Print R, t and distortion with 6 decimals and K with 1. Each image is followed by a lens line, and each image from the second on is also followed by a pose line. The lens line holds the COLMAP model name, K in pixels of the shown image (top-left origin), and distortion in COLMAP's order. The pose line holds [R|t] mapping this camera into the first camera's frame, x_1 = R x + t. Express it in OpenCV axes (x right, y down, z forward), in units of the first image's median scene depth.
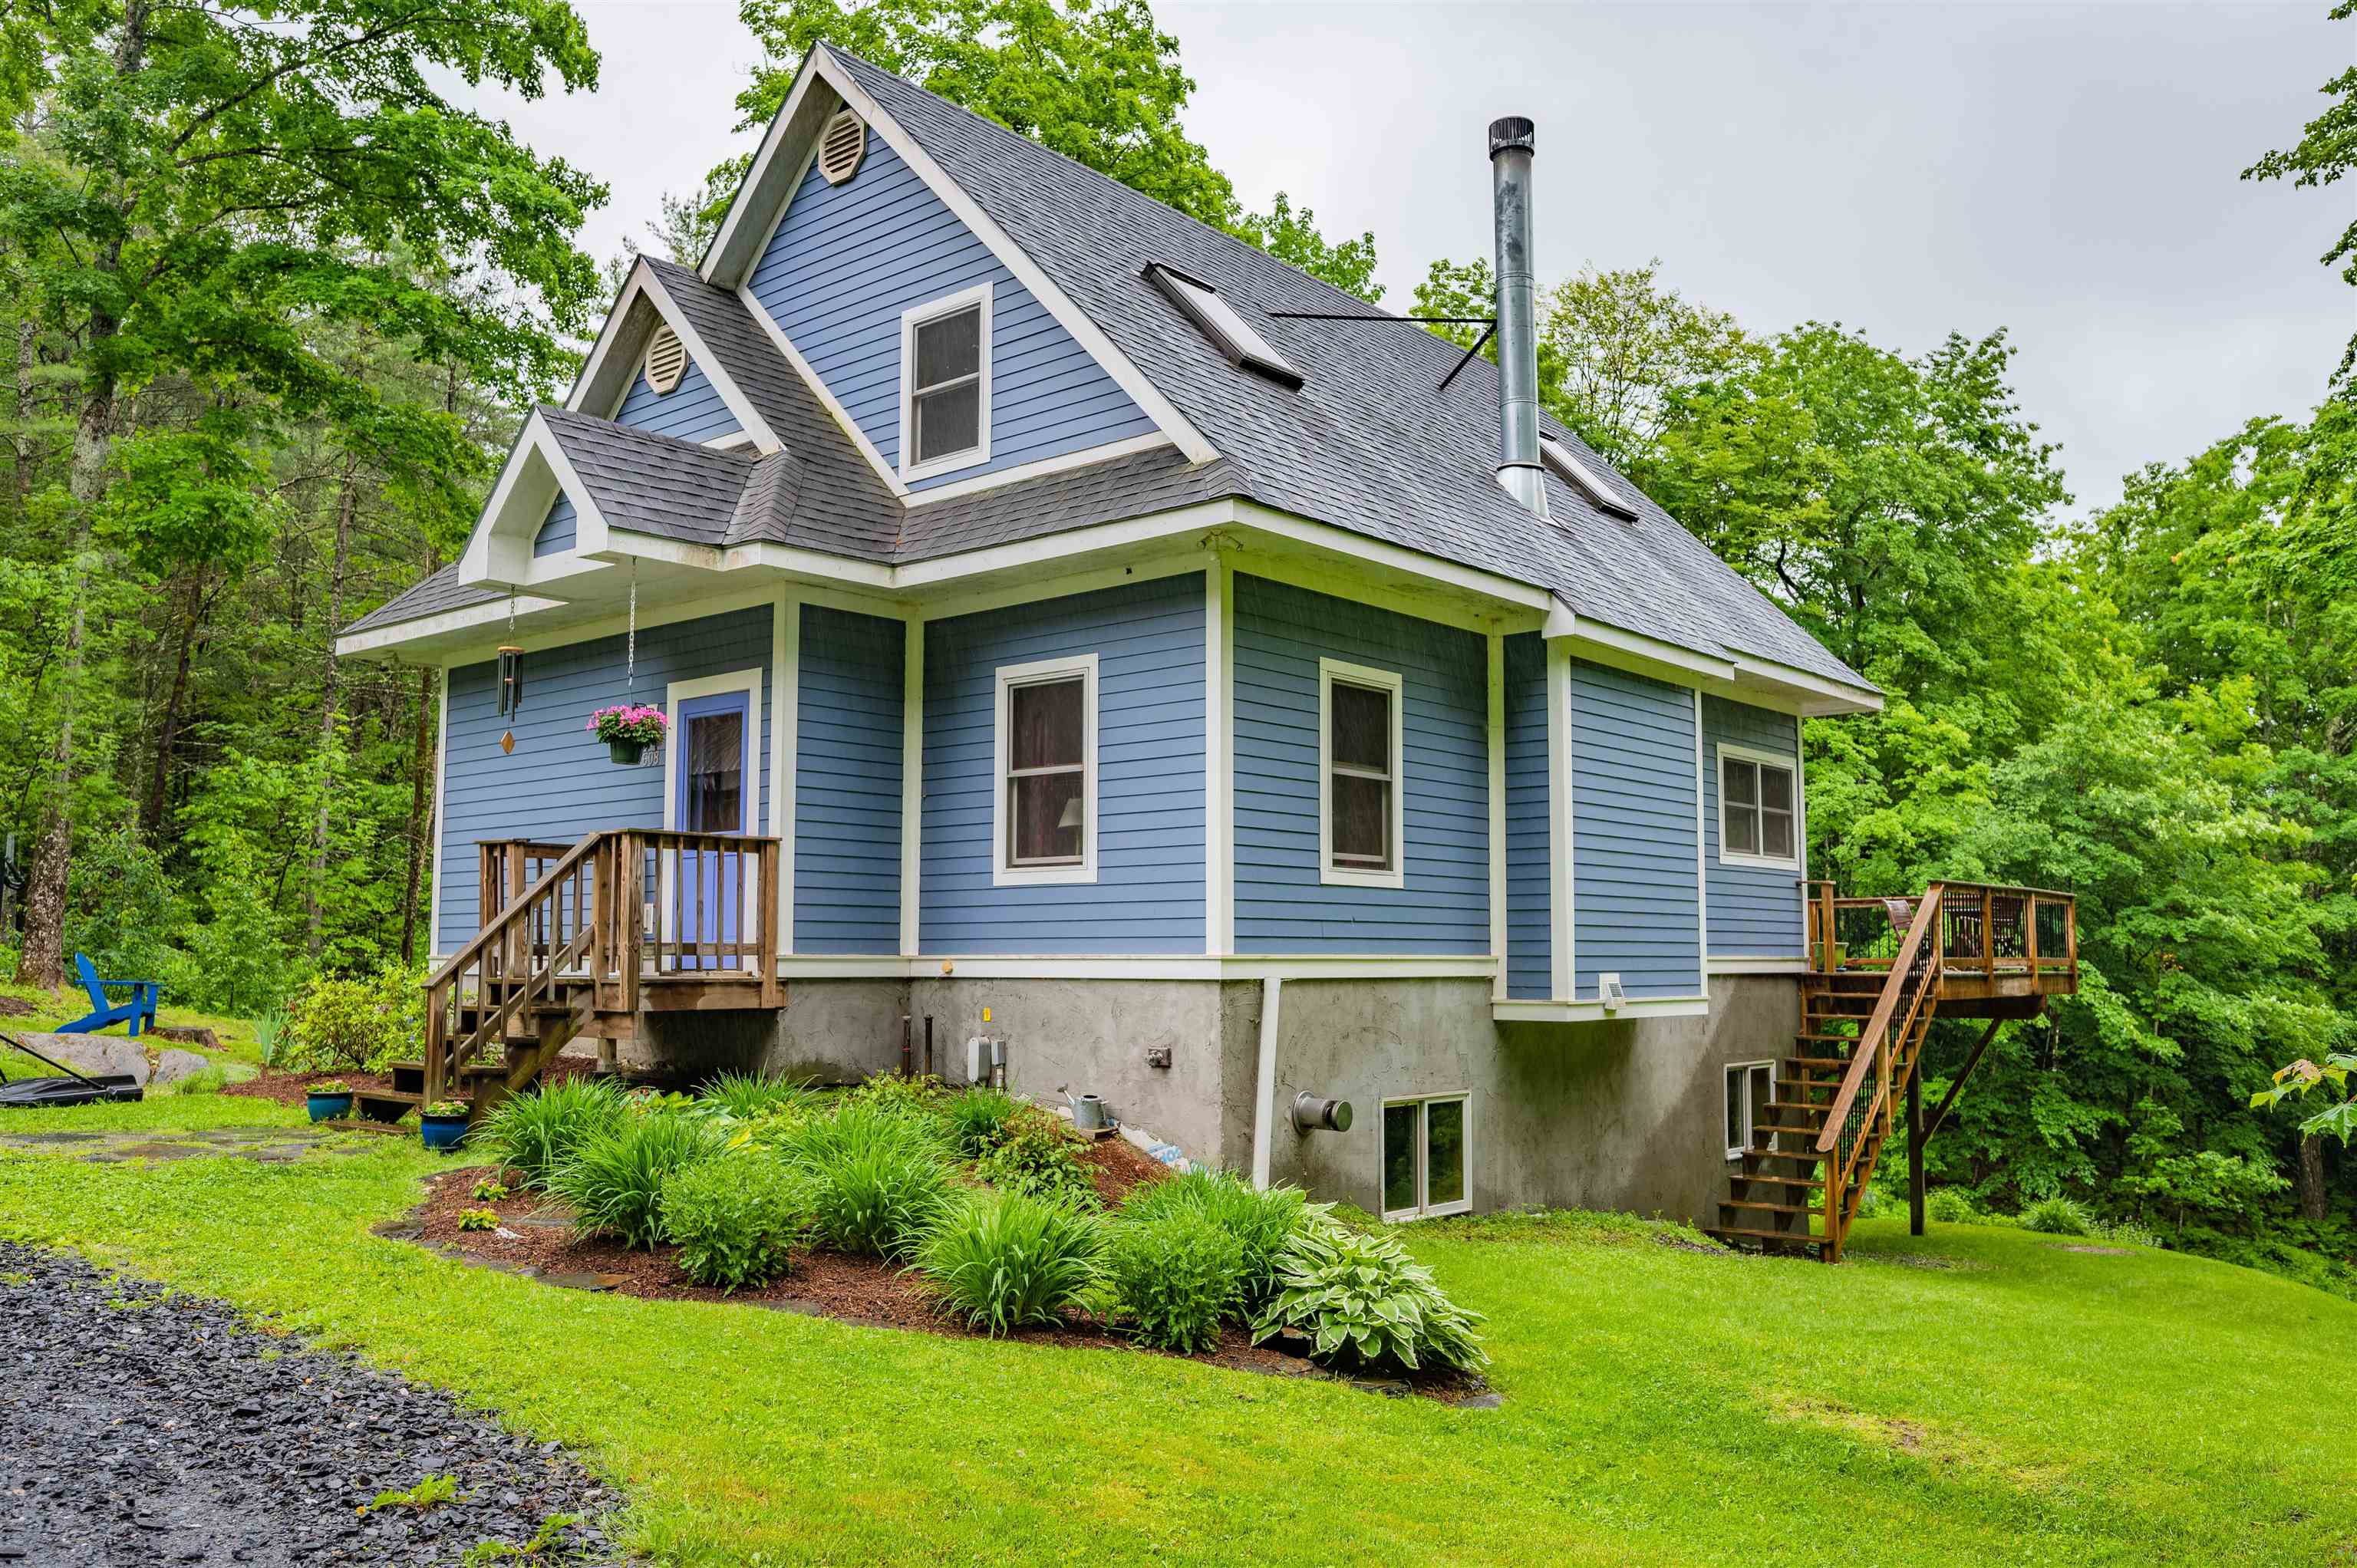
lens RADIAL K [[1793.0, 0, 1178.5], [0, 1793.0, 784.0], [0, 0, 1]] dist [-0.008837, 0.002754]
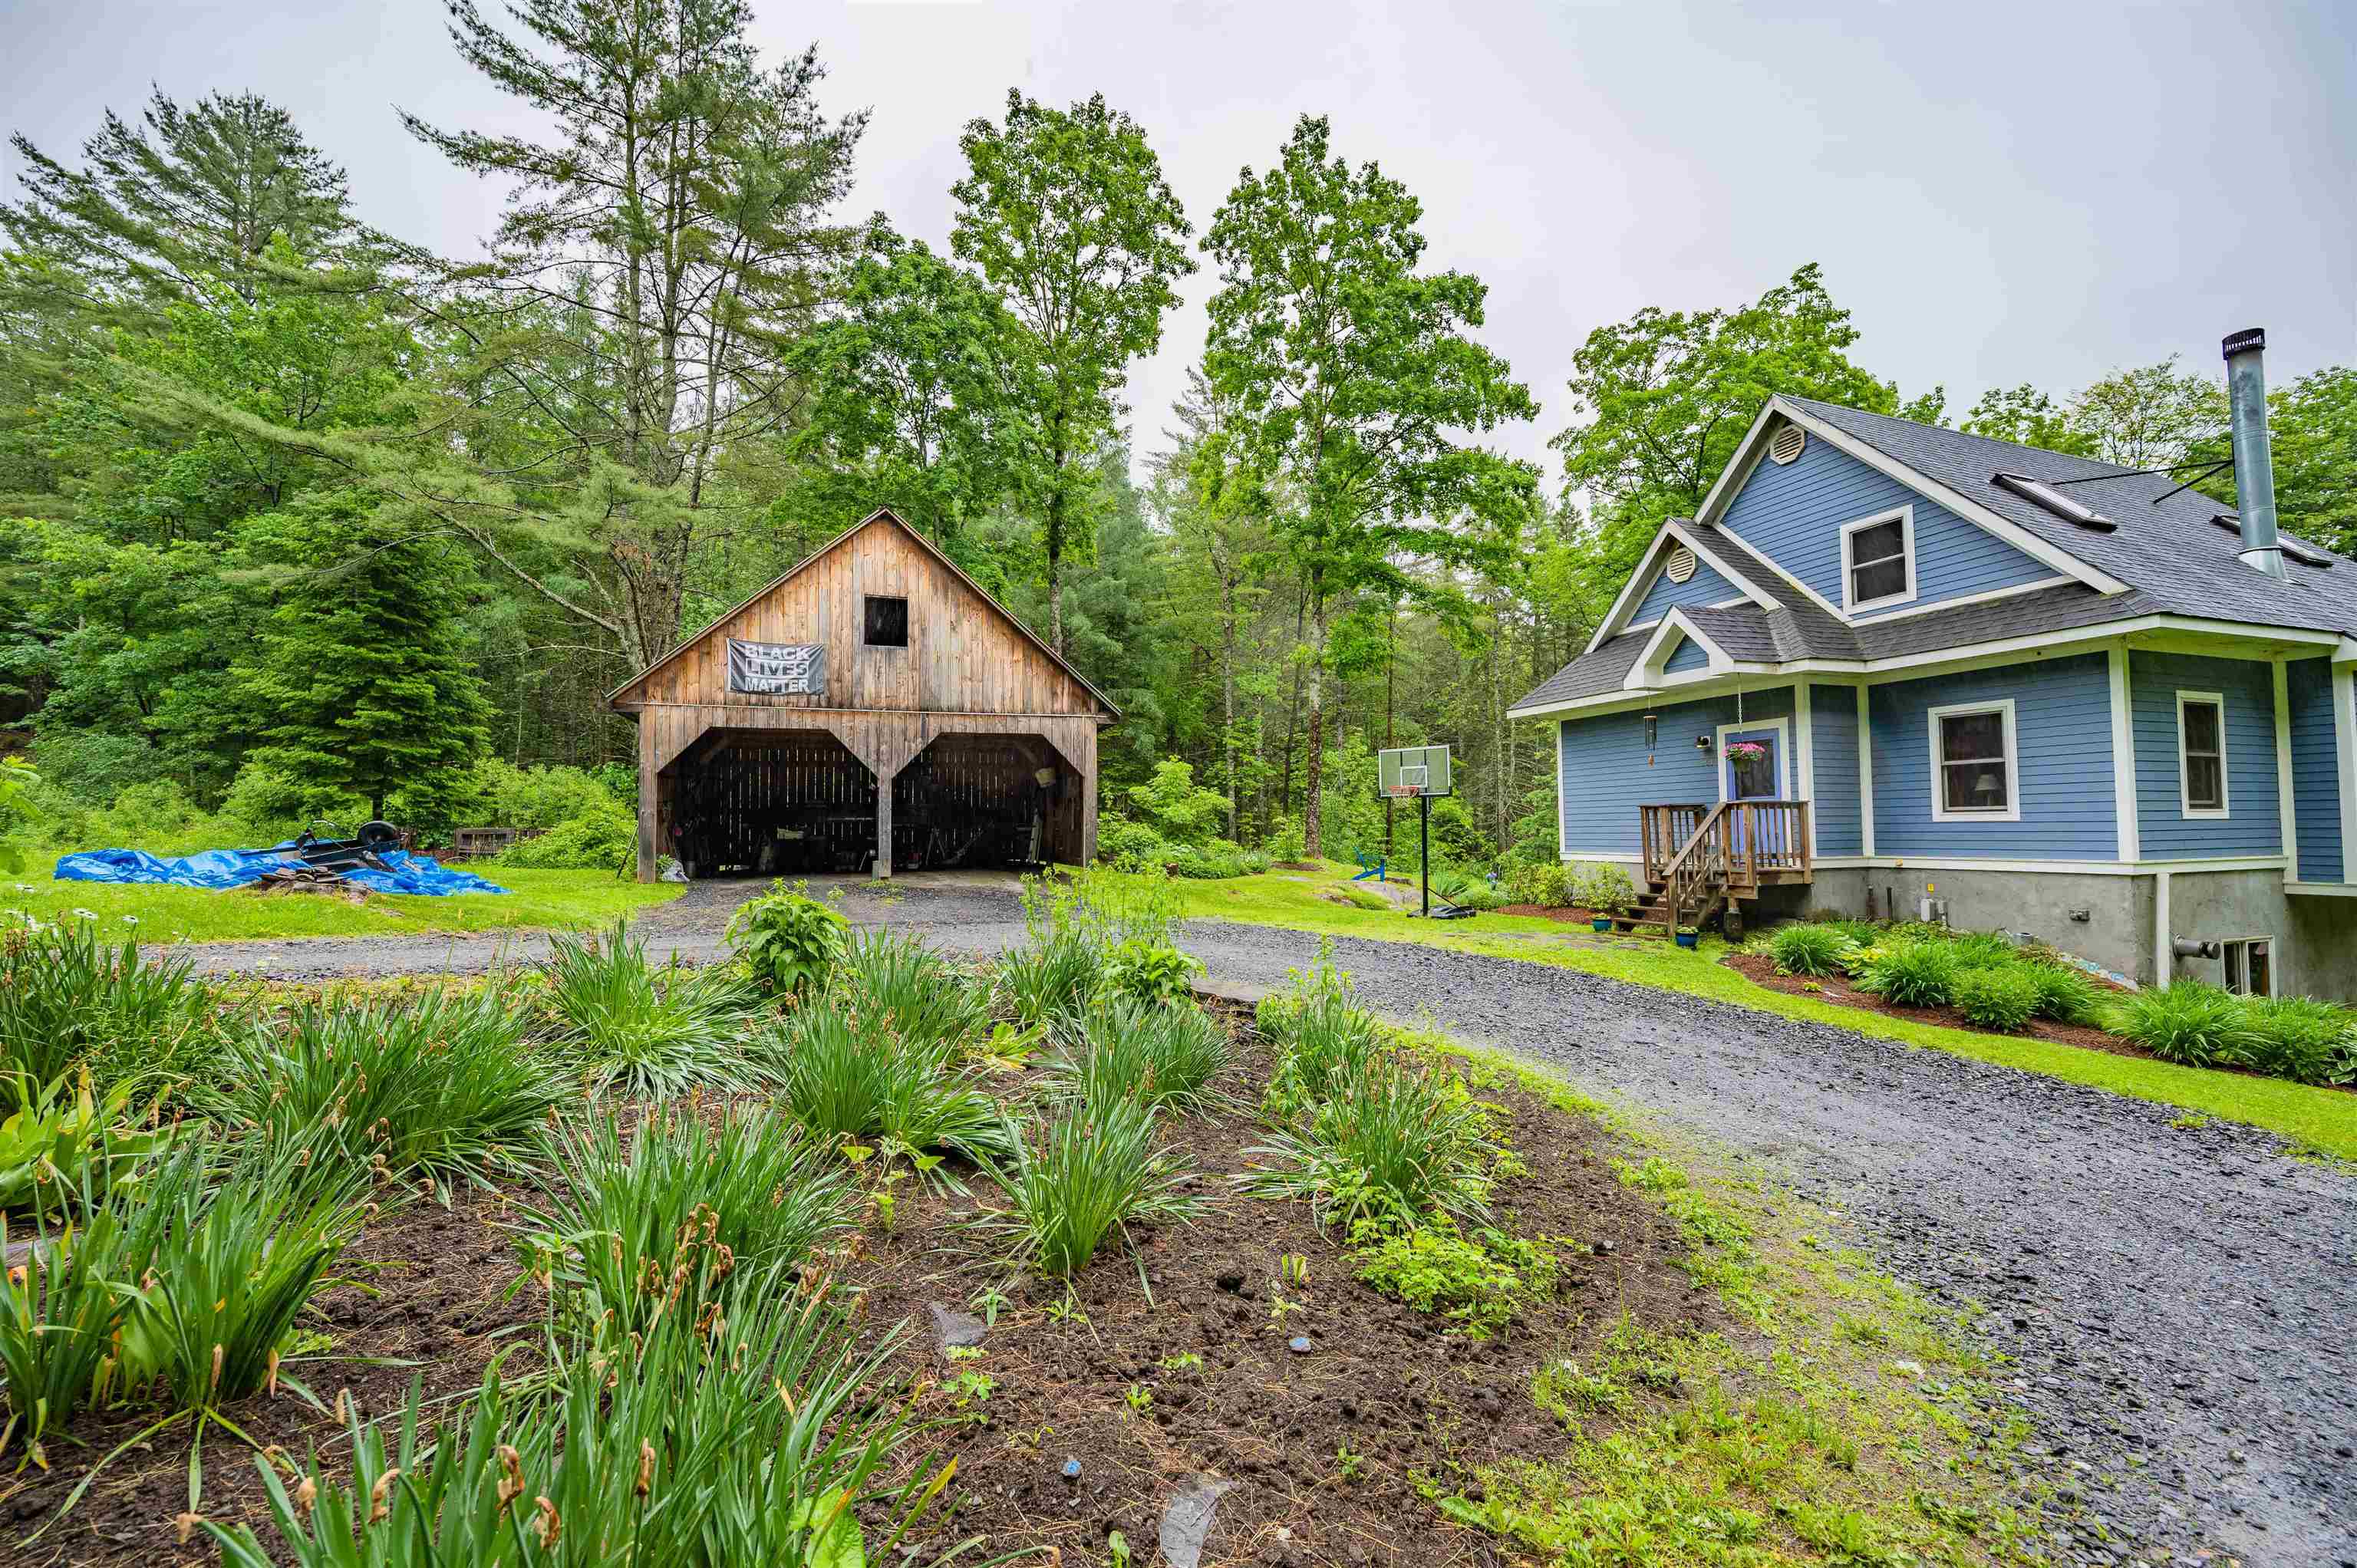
lens RADIAL K [[924.1, 0, 1178.5], [0, 924.1, 784.0], [0, 0, 1]] dist [-0.000574, -0.000265]
pose [[0.873036, -0.035387, -0.486369, -0.322305], [0.059825, 0.997602, 0.034804, -0.065678], [0.483971, -0.059482, 0.873060, -0.256535]]
